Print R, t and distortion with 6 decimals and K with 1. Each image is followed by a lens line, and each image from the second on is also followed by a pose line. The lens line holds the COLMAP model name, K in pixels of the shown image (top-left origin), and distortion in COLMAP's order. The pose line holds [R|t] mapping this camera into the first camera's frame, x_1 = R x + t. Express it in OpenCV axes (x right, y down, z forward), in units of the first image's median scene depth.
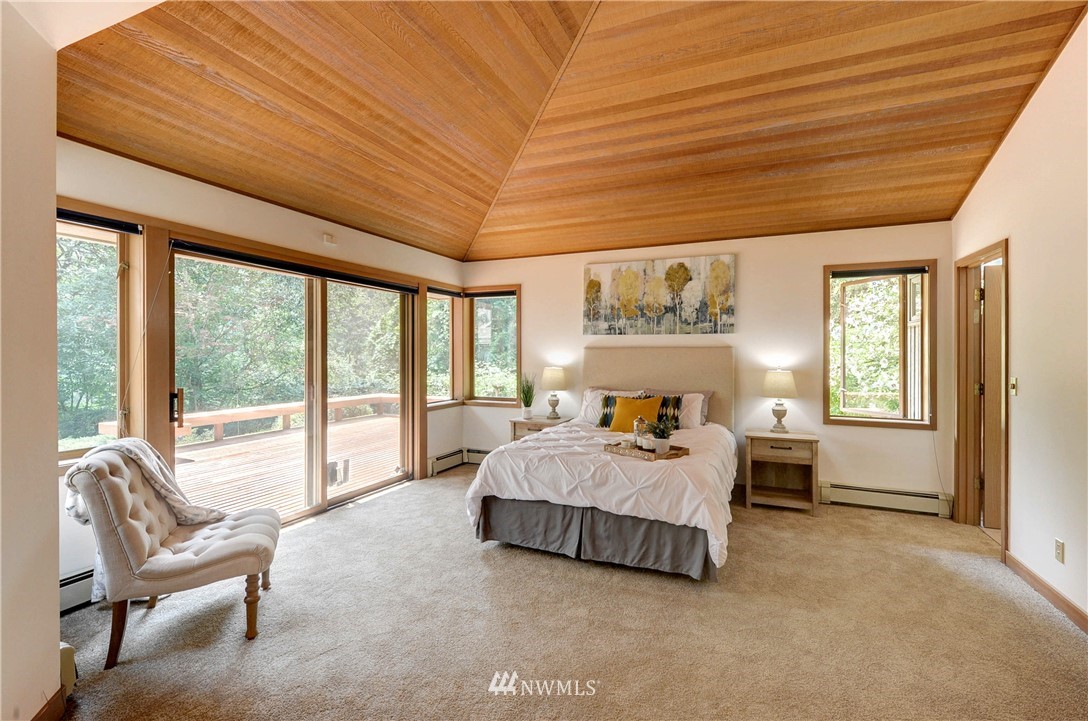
lens RADIAL K [[496.2, 0, 541.2], [0, 496.2, 356.7], [0, 0, 1]] dist [0.000805, -0.001216]
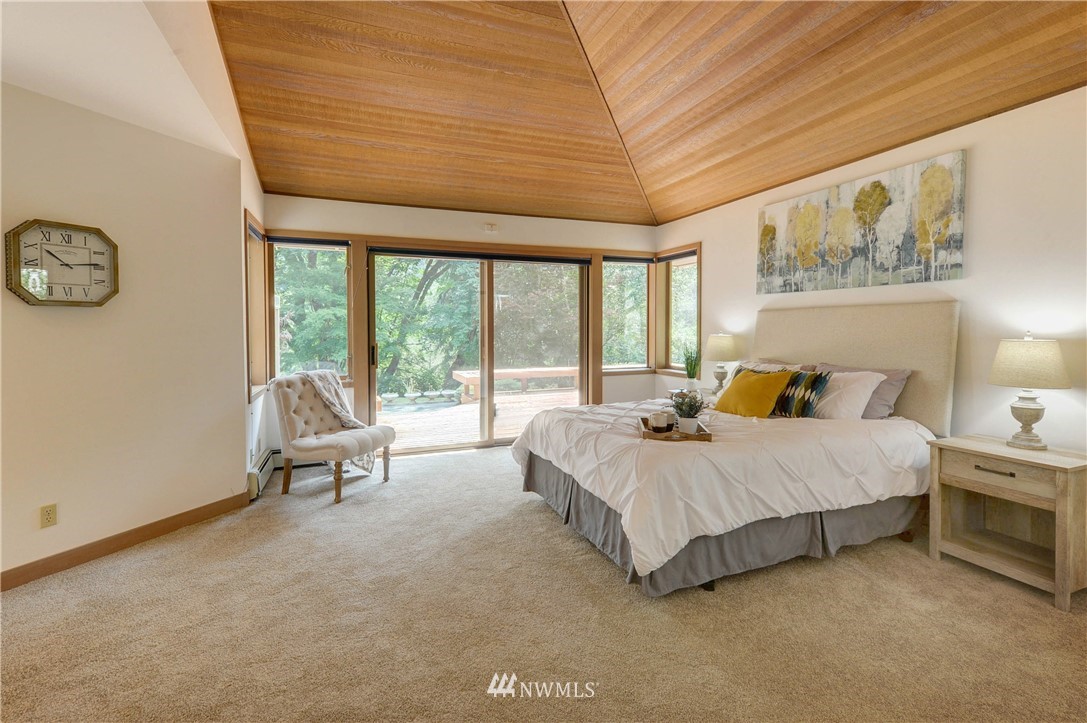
lens RADIAL K [[495.8, 0, 525.0], [0, 495.8, 341.2], [0, 0, 1]] dist [0.000805, -0.001216]
pose [[0.690427, 0.014670, -0.723253, 0.450228], [0.000374, 0.999787, 0.020636, 0.016788], [0.723402, -0.014518, 0.690274, 0.177604]]
